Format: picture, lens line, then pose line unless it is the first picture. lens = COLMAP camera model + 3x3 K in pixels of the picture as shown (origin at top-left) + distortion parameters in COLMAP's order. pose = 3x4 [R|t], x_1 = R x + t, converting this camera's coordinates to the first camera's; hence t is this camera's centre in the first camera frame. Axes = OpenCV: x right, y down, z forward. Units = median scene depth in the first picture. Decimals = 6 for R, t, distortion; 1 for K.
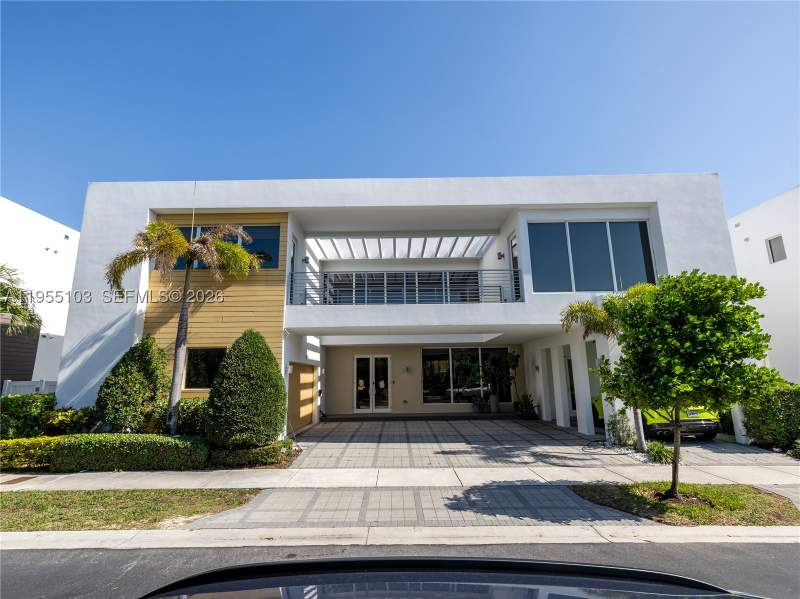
lens RADIAL K [[388.6, 0, 396.6], [0, 388.6, 304.8], [0, 0, 1]] dist [0.011556, -0.002405]
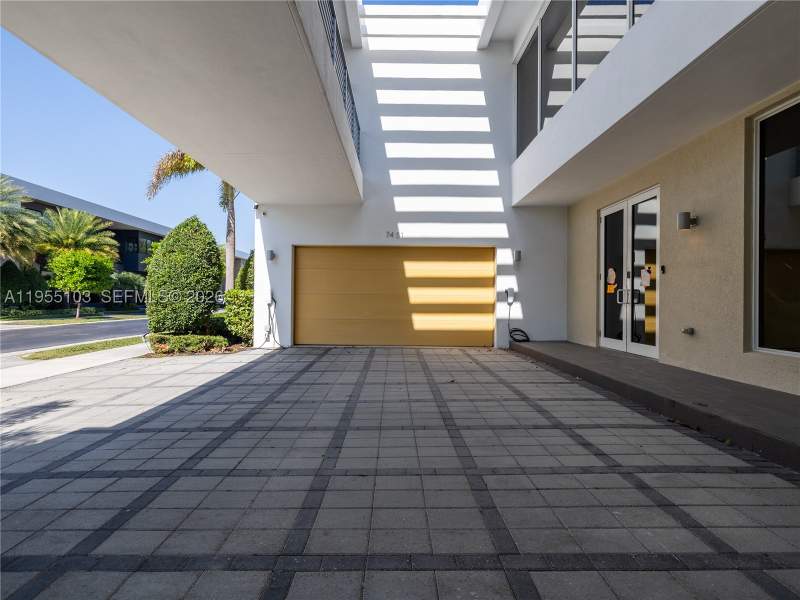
lens RADIAL K [[388.6, 0, 401.2], [0, 388.6, 304.6], [0, 0, 1]] dist [0.011556, -0.002405]
pose [[0.032731, 0.031367, -0.998972, 0.528869], [0.175098, 0.983869, 0.036630, 0.300431], [0.984007, -0.176117, 0.026710, 1.307633]]
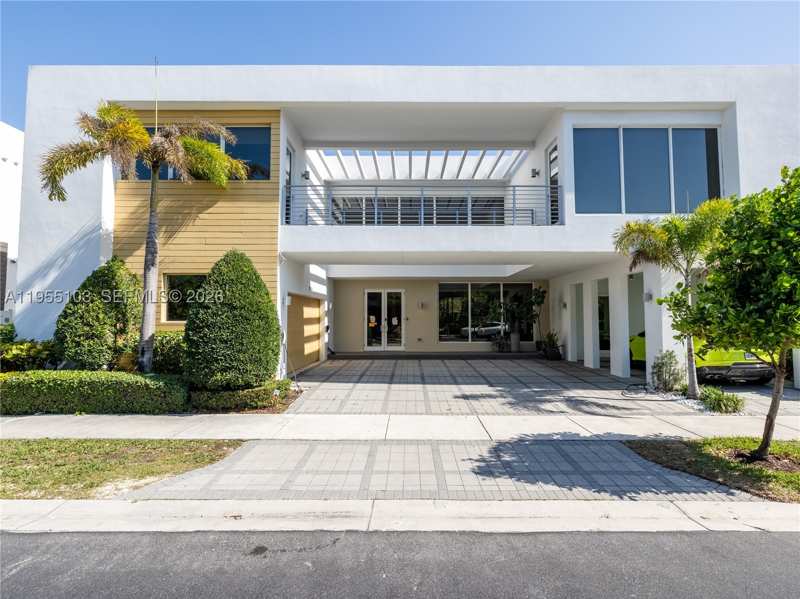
lens RADIAL K [[388.6, 0, 412.7], [0, 388.6, 295.7], [0, 0, 1]] dist [0.011556, -0.002405]
pose [[0.999891, 0.013299, 0.006351, -0.002850], [-0.014008, 0.991532, 0.129106, 0.042104], [-0.004580, -0.129181, 0.991610, 0.153654]]
